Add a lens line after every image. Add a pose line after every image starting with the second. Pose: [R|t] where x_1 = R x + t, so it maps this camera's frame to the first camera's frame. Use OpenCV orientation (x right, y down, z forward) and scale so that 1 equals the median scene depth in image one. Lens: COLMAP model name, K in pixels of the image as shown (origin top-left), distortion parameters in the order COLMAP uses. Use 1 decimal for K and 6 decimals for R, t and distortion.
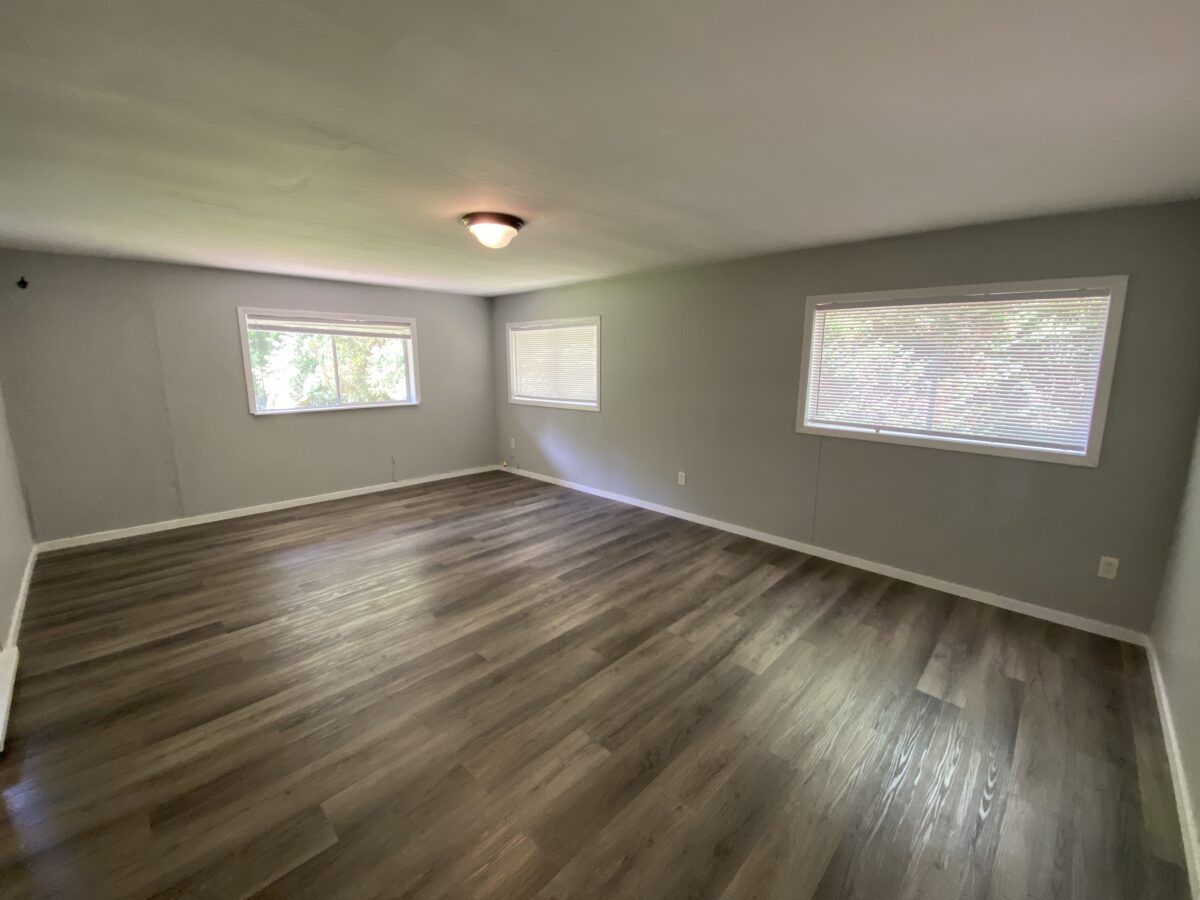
lens RADIAL K [[484.5, 0, 597.5], [0, 484.5, 448.9], [0, 0, 1]] dist [0.025363, -0.025808]
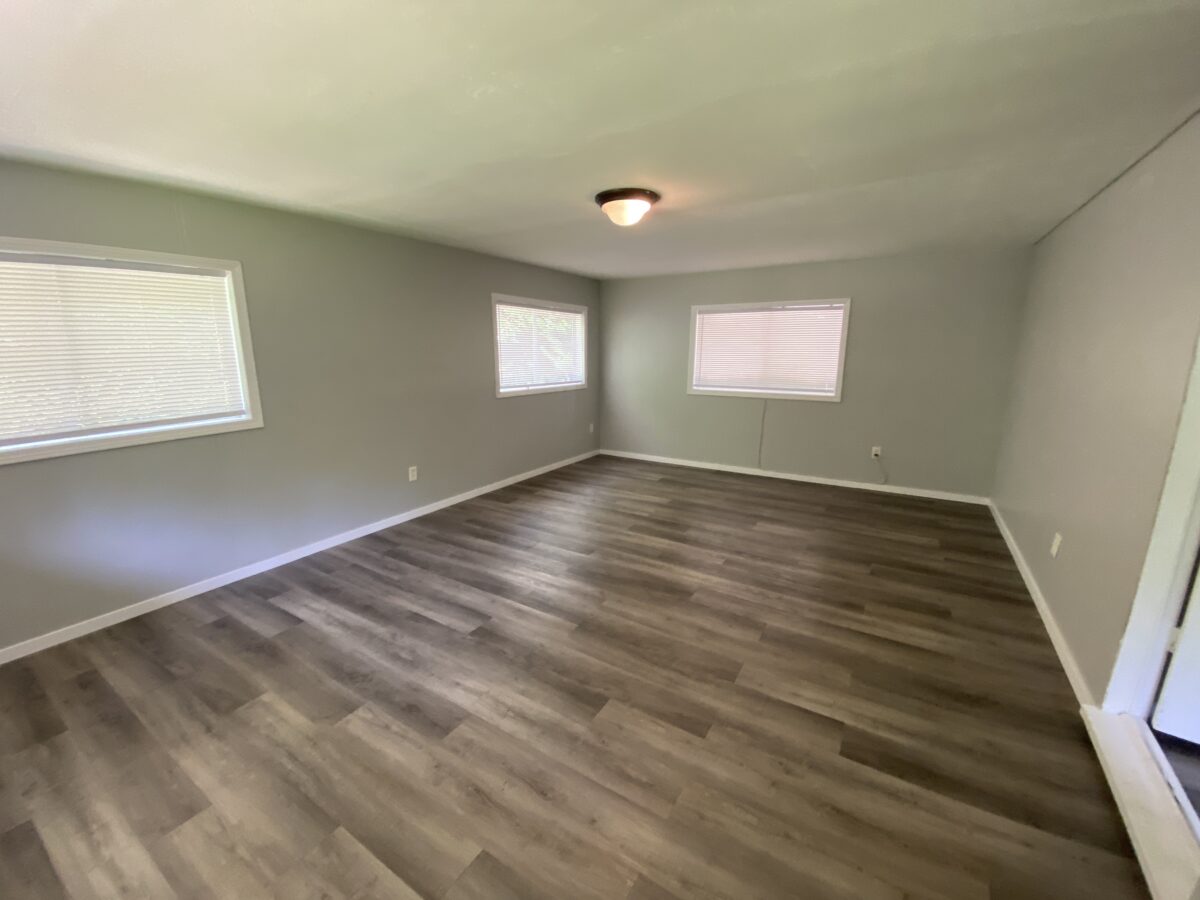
lens RADIAL K [[484.5, 0, 597.5], [0, 484.5, 448.9], [0, 0, 1]] dist [0.025363, -0.025808]
pose [[-0.210610, -0.215227, 0.953583, -0.941165], [0.171223, 0.952262, 0.252746, -0.192380], [-0.962458, 0.216506, -0.163704, 1.010590]]
